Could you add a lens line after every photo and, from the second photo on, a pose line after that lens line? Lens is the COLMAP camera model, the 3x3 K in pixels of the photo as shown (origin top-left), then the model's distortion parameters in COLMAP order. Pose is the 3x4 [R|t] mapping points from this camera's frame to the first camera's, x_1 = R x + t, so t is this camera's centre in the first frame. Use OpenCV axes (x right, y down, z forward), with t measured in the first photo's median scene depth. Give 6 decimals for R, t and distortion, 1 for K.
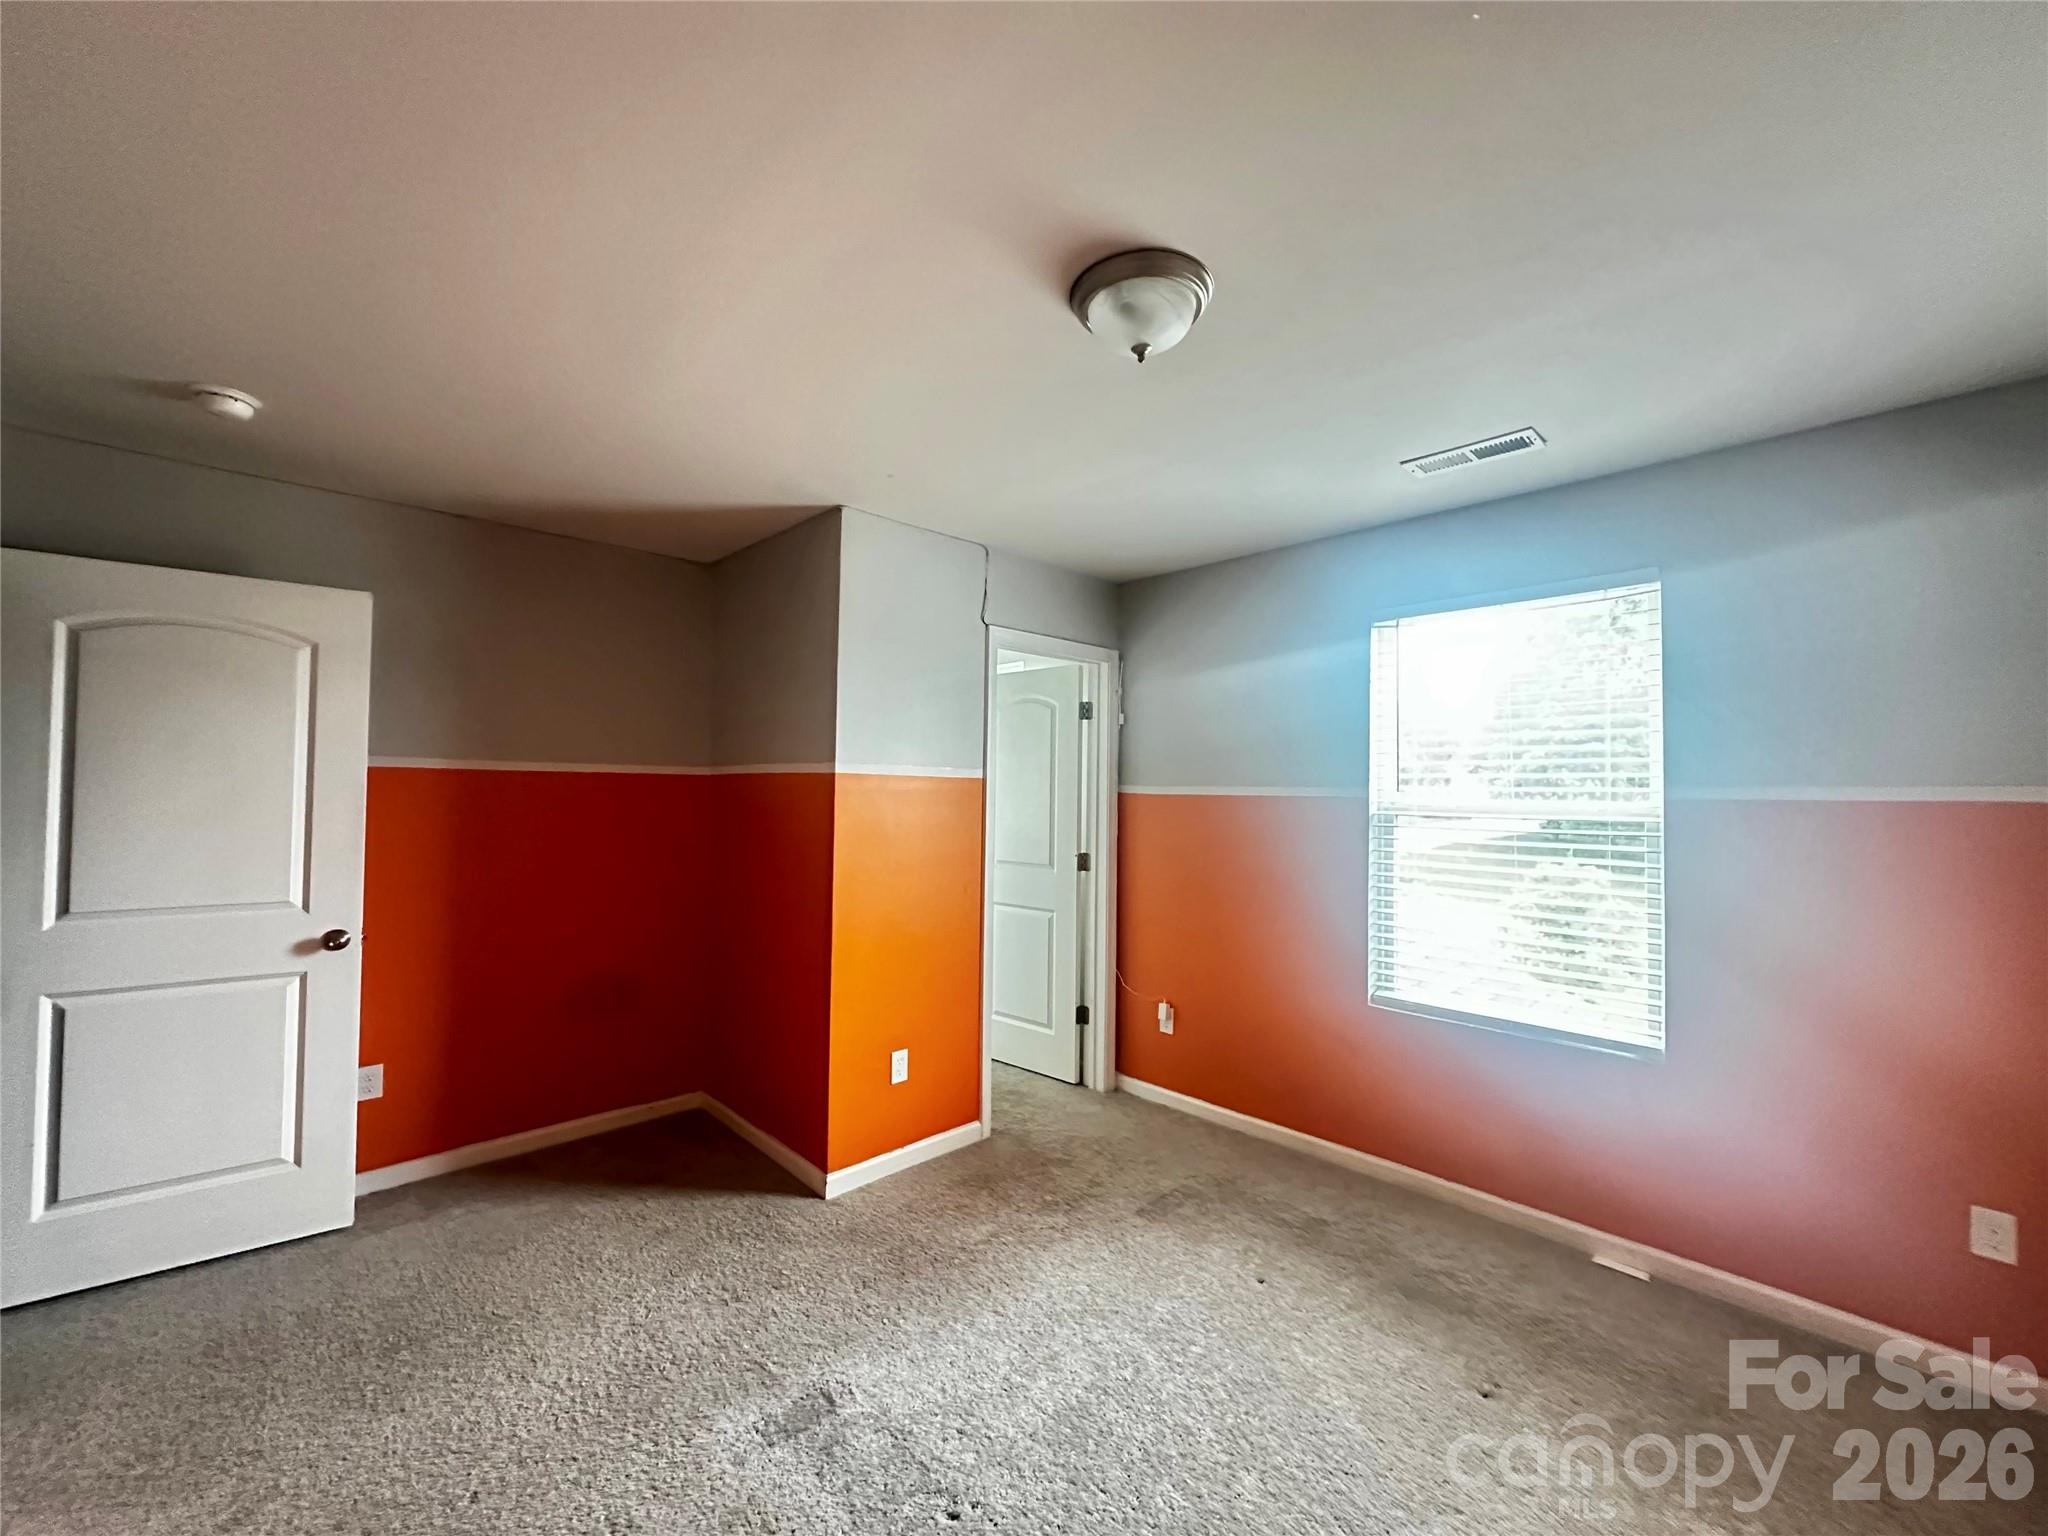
lens RADIAL K [[805.2, 0, 1024.7], [0, 805.2, 768.1], [0, 0, 1]] dist [-0.000629, 0.000492]
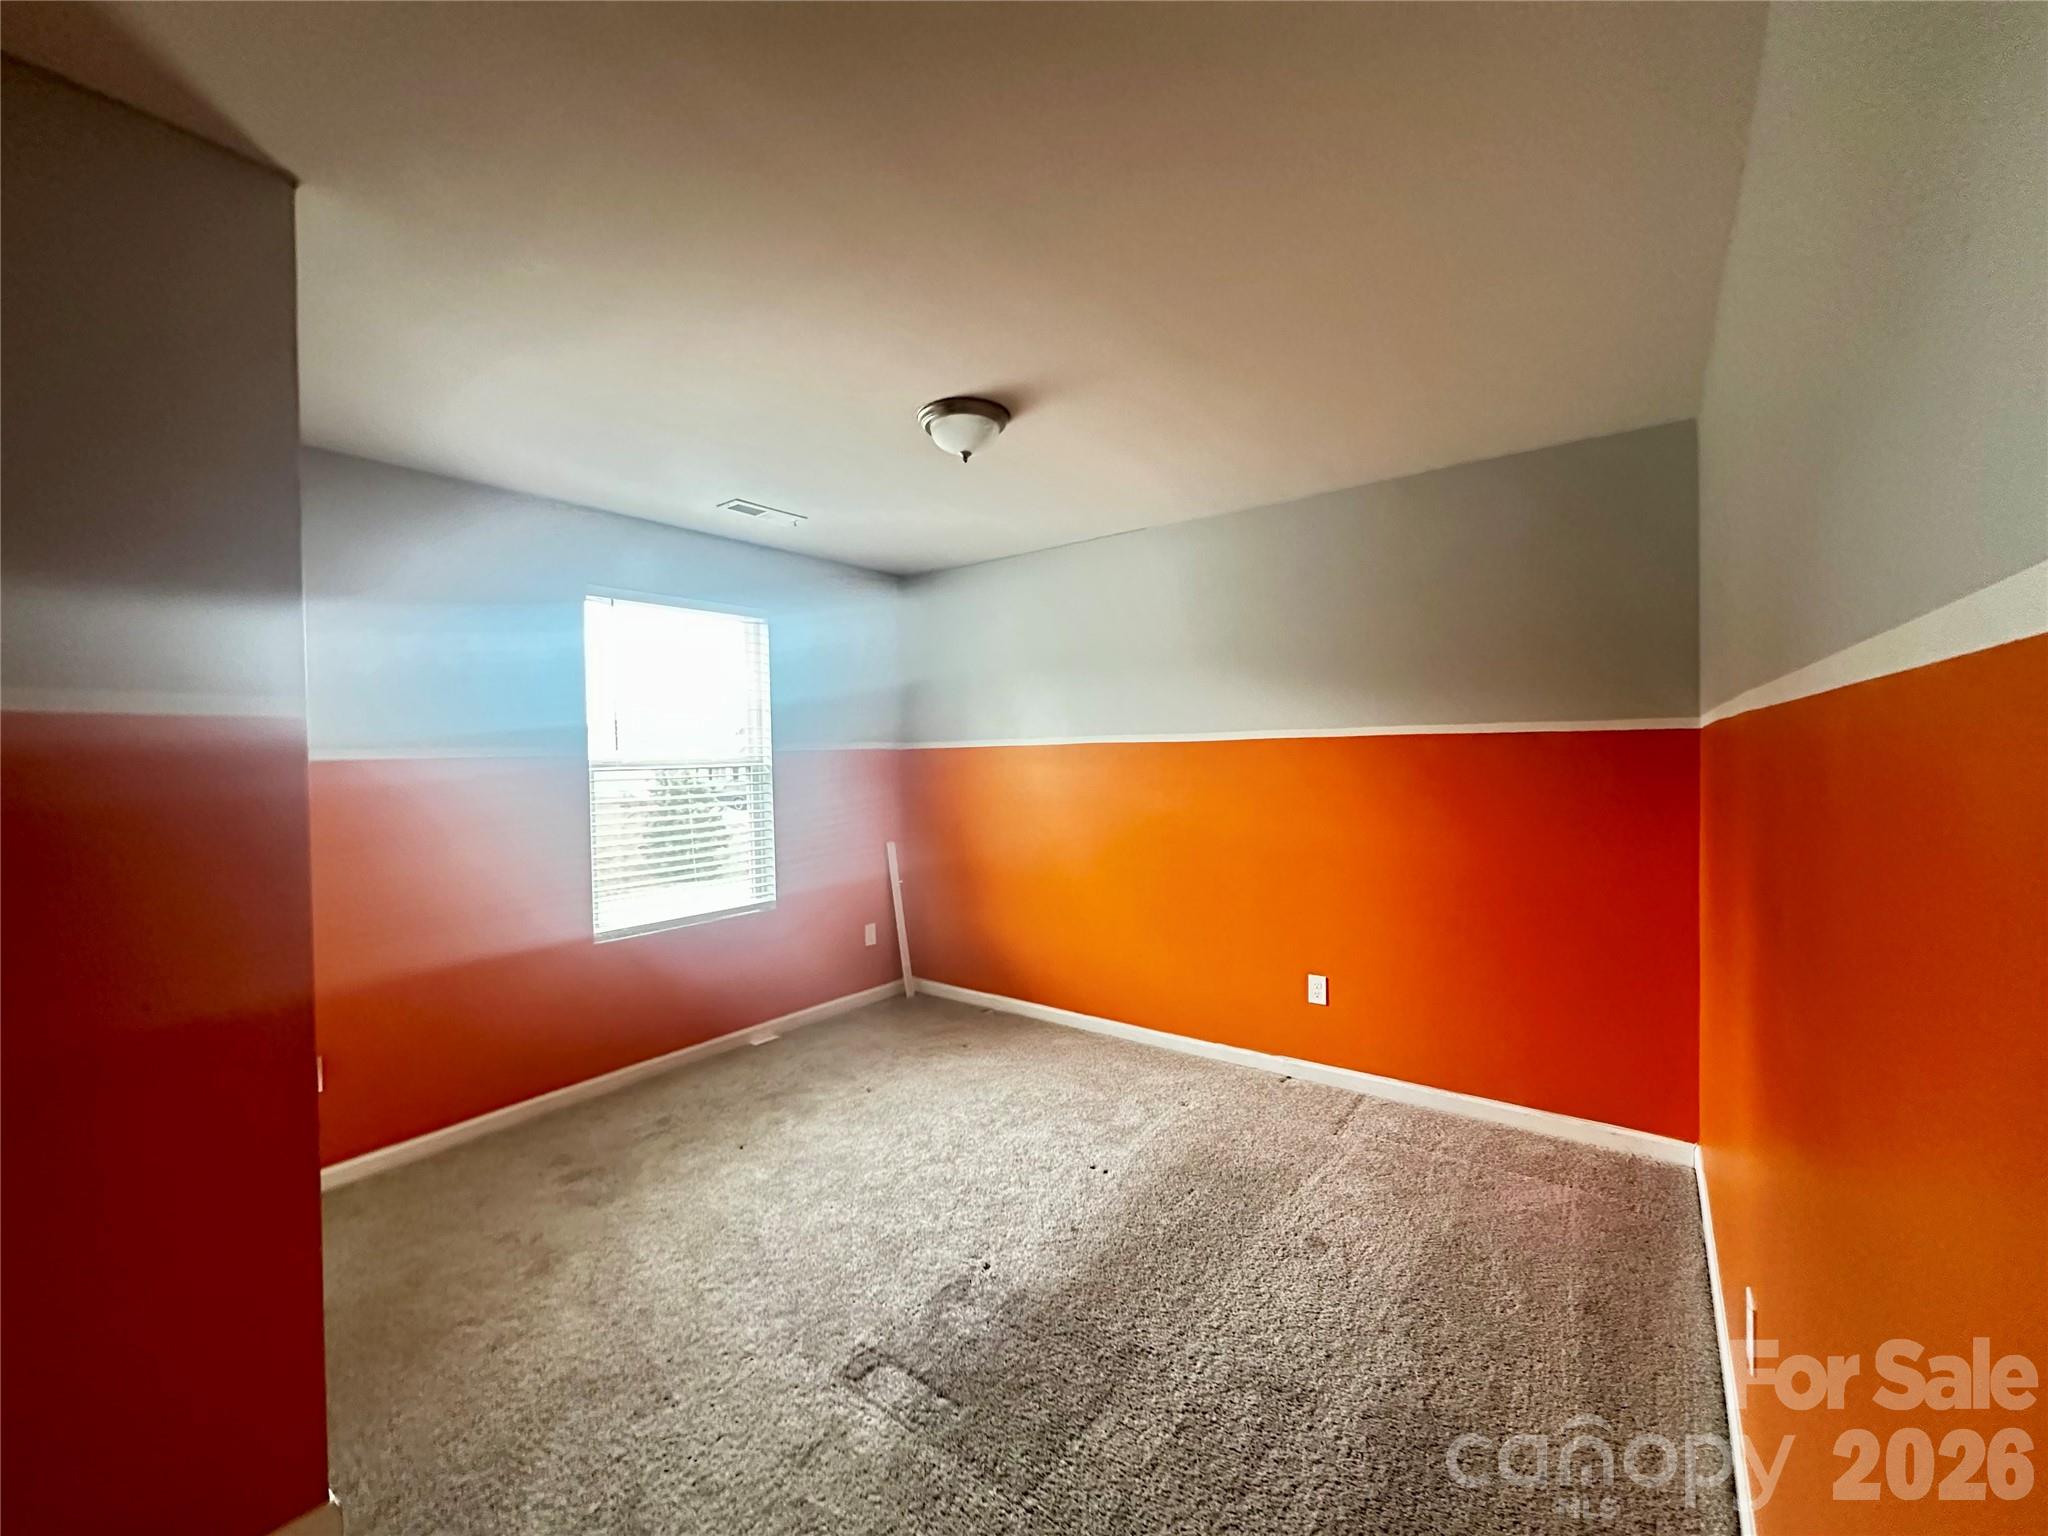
lens RADIAL K [[805.2, 0, 1024.5], [0, 805.2, 761.6], [0, 0, 1]] dist [-0.000629, 0.000492]
pose [[-0.161056, -0.019454, 0.986753, -0.853465], [-0.008263, 0.999797, 0.018362, 0.023056], [-0.986911, -0.005196, -0.161184, 0.682355]]
